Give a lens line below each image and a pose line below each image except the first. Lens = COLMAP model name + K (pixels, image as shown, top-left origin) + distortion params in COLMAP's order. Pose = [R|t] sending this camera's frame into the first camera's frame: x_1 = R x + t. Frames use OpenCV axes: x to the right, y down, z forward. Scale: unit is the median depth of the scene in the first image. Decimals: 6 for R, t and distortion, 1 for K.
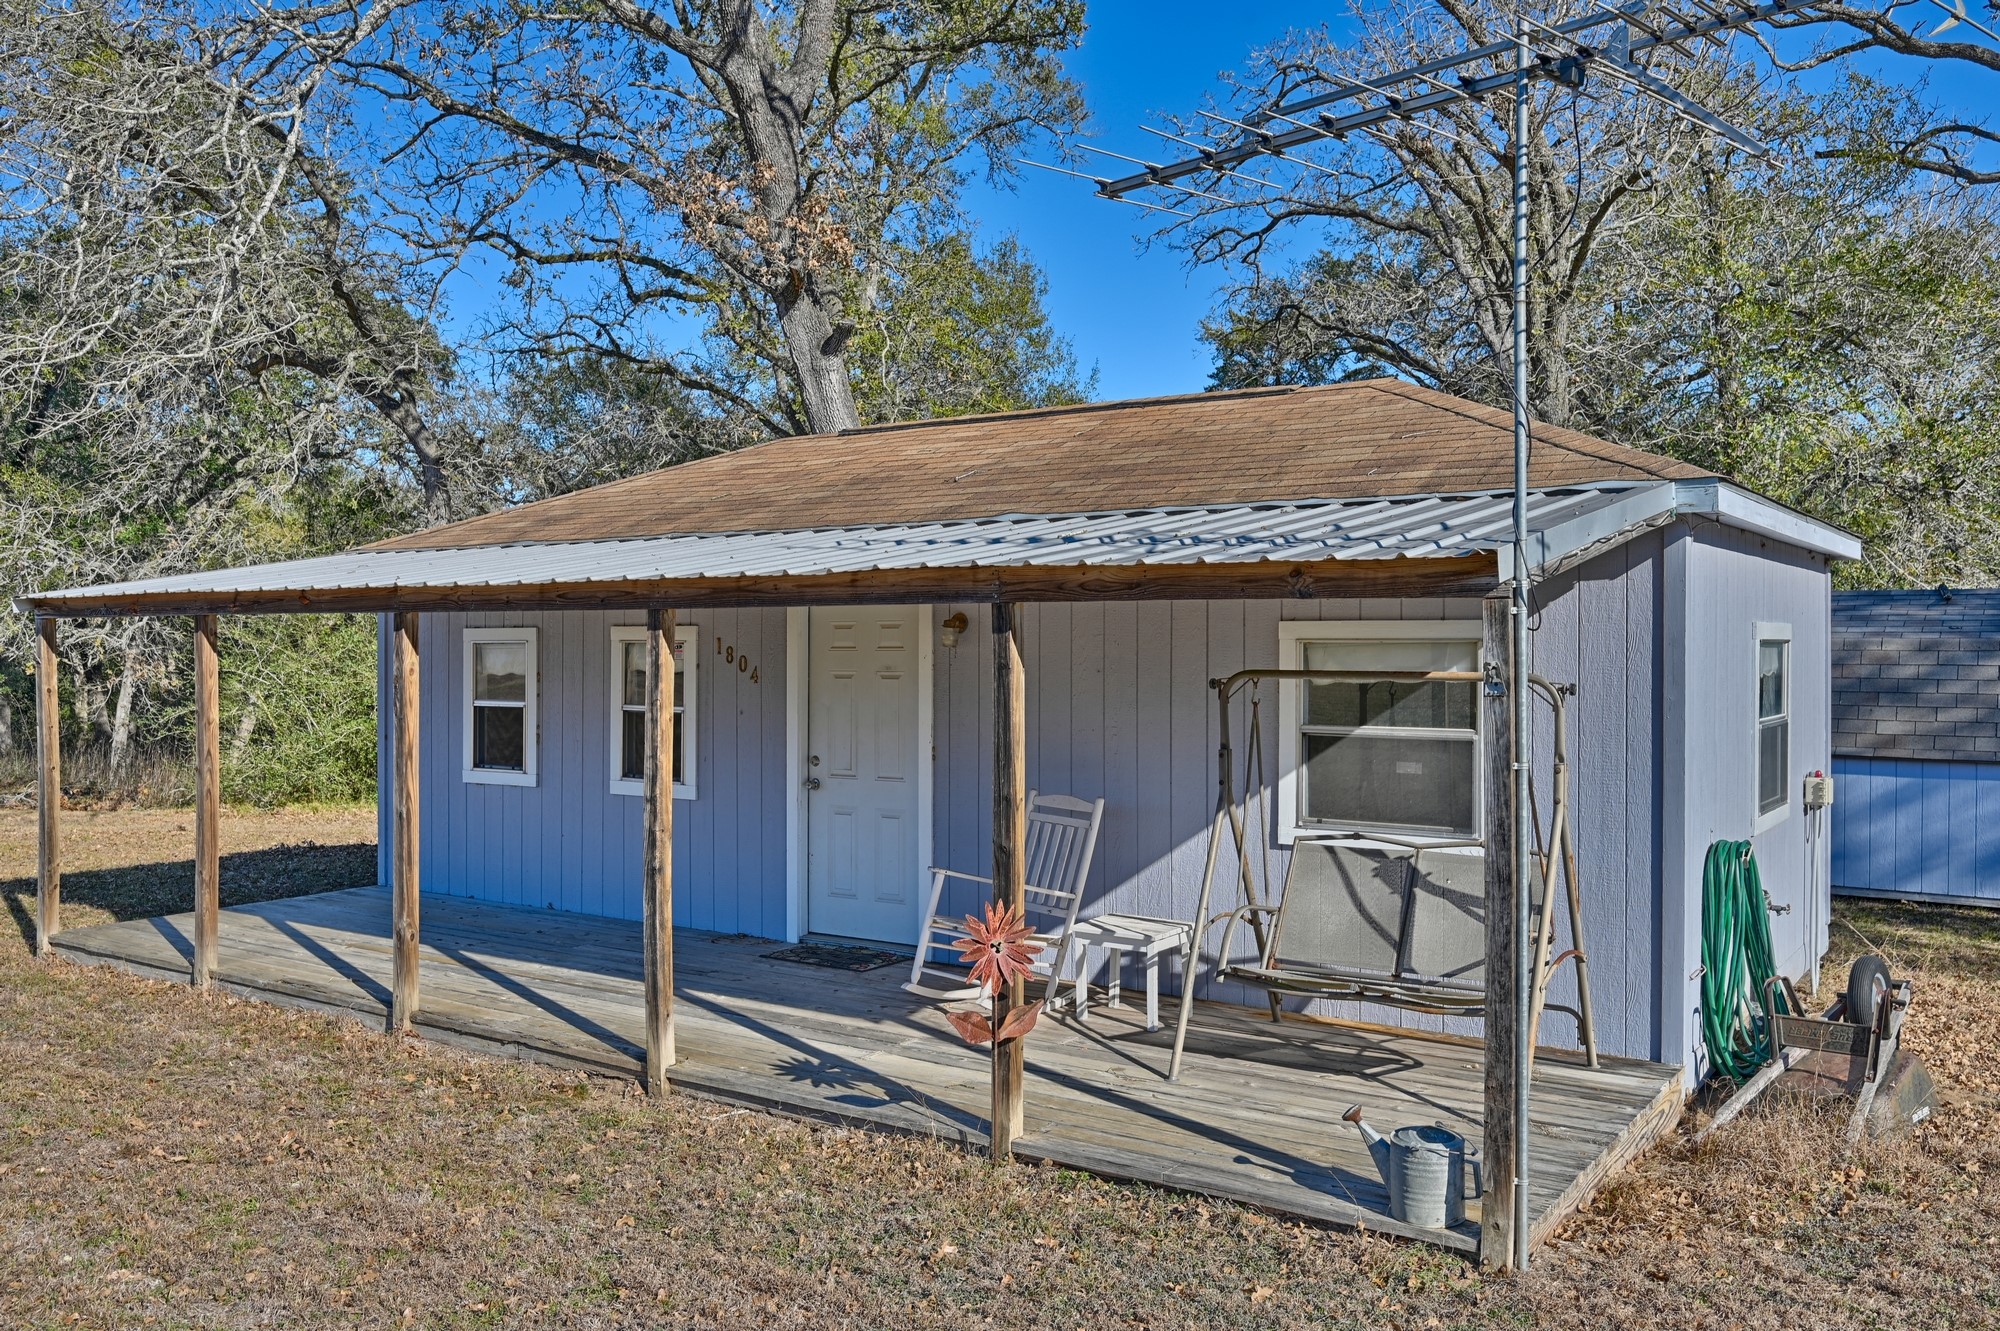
lens RADIAL K [[1635.5, 0, 1000.0], [0, 1635.5, 665.5], [0, 0, 1]] dist [0.001712, 0.001428]
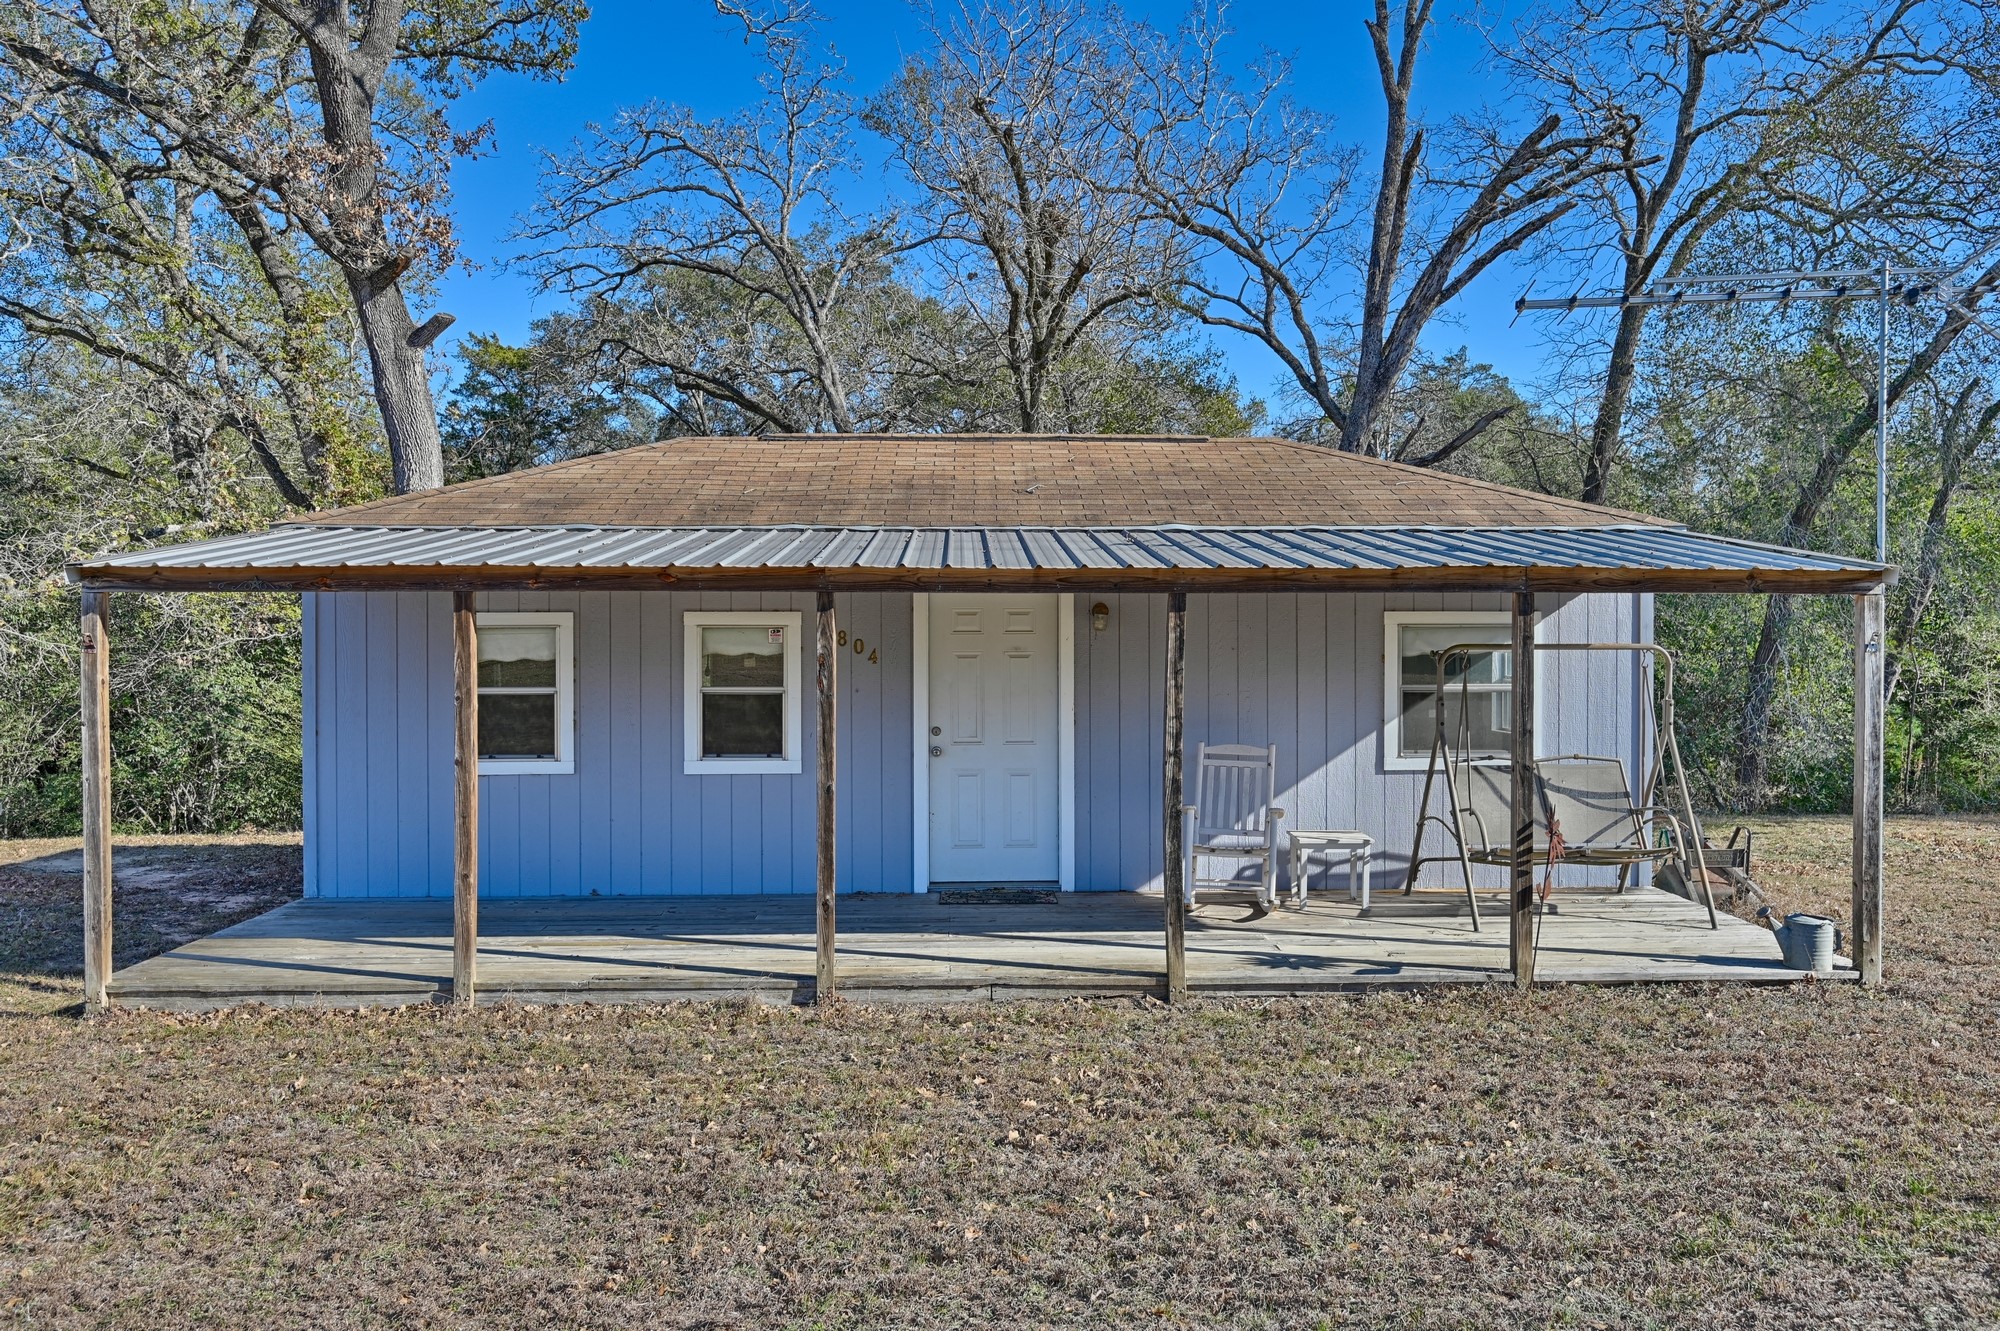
lens RADIAL K [[1425.7, 0, 998.5], [0, 1425.7, 690.4], [0, 0, 1]] dist [-0.003689, 0.001559]
pose [[0.806056, -0.020437, 0.591487, -0.677989], [0.009866, 0.999729, 0.021097, 0.009738], [-0.591758, -0.011170, 0.806039, 0.178130]]
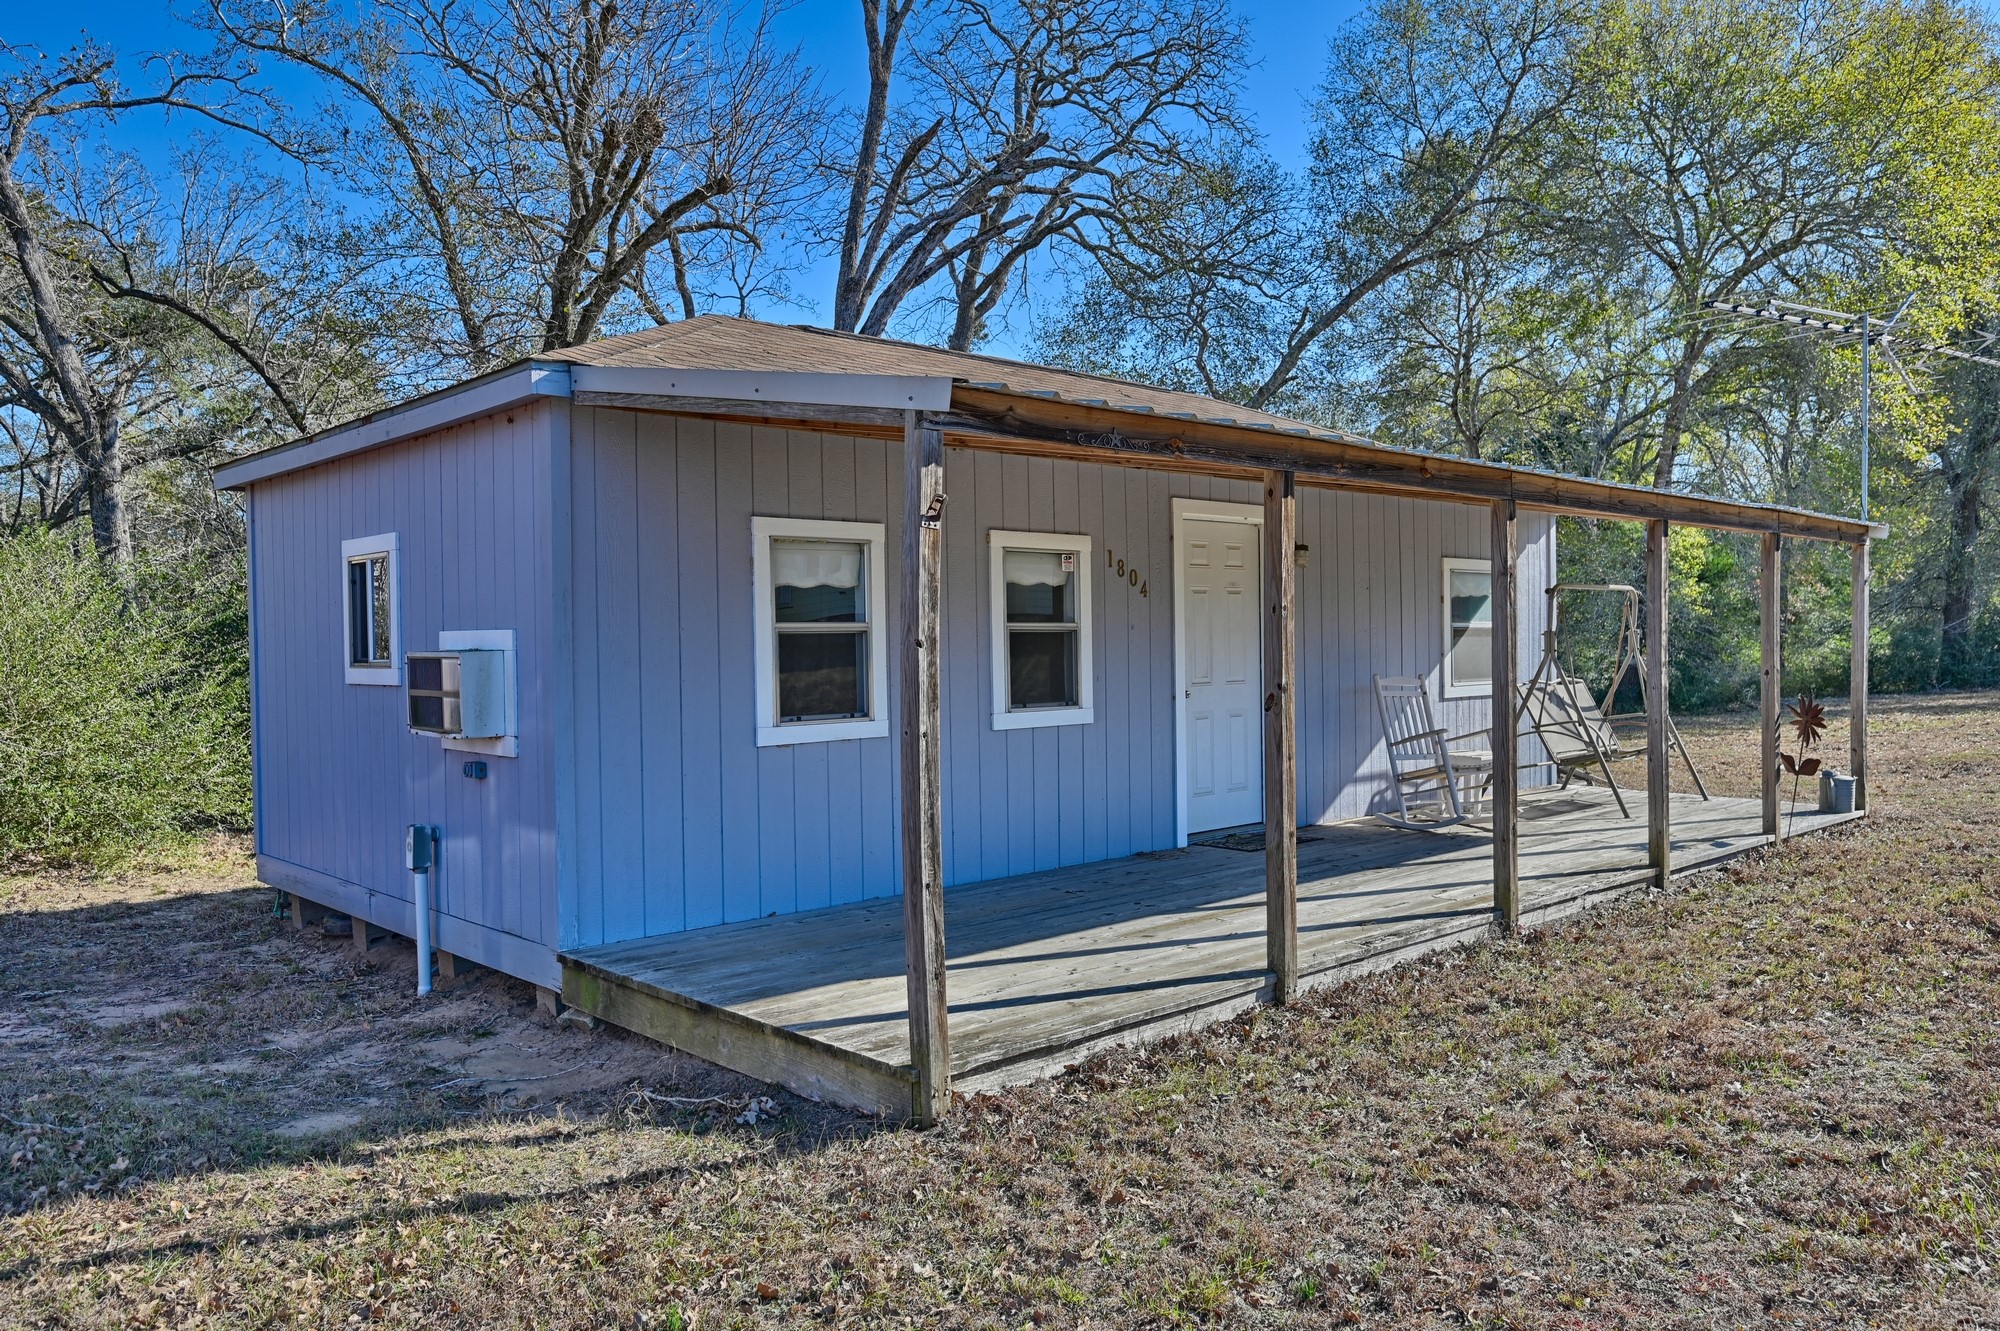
lens RADIAL K [[1410.8, 0, 1000.0], [0, 1410.8, 665.5], [0, 0, 1]] dist [-0.003512, -0.000204]
pose [[0.221146, -0.028093, 0.974836, -1.044237], [0.015483, 0.999560, 0.025293, 0.030205], [-0.975118, 0.009500, 0.221484, 0.930378]]
